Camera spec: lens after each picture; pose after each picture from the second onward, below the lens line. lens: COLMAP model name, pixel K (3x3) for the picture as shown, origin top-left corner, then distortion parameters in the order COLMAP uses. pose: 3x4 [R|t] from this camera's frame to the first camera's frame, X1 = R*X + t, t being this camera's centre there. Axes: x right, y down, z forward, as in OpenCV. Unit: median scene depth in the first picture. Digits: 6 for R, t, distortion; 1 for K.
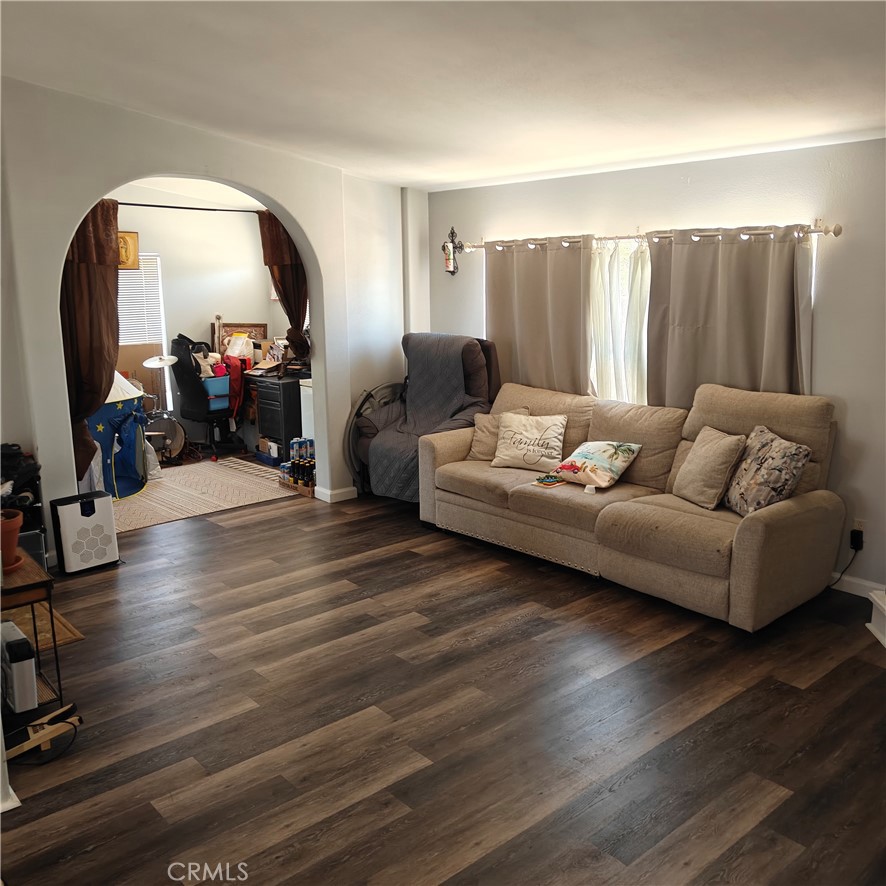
lens RADIAL K [[818.5, 0, 452.0], [0, 818.5, 450.0], [0, 0, 1]] dist [0.019295, -0.014682]
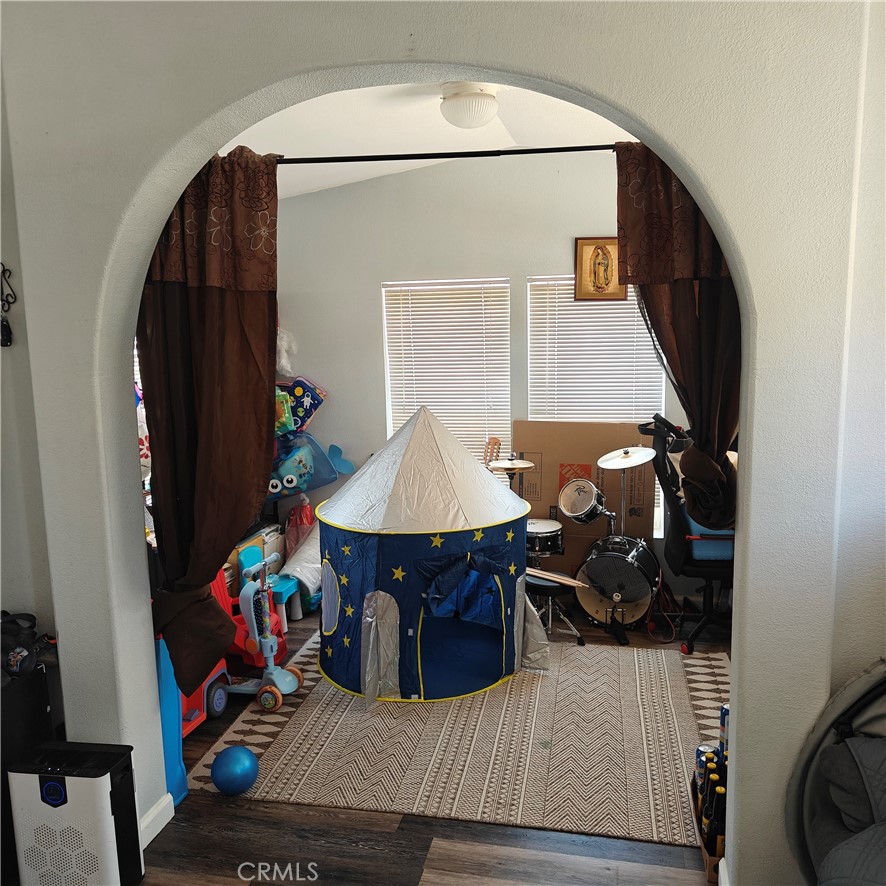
lens RADIAL K [[818.5, 0, 452.0], [0, 818.5, 450.0], [0, 0, 1]] dist [0.019295, -0.014682]
pose [[0.580846, 0.135279, -0.802694, 0.045132], [-0.165476, 0.985127, 0.046282, -0.154852], [0.797017, 0.105944, 0.594593, 0.723256]]
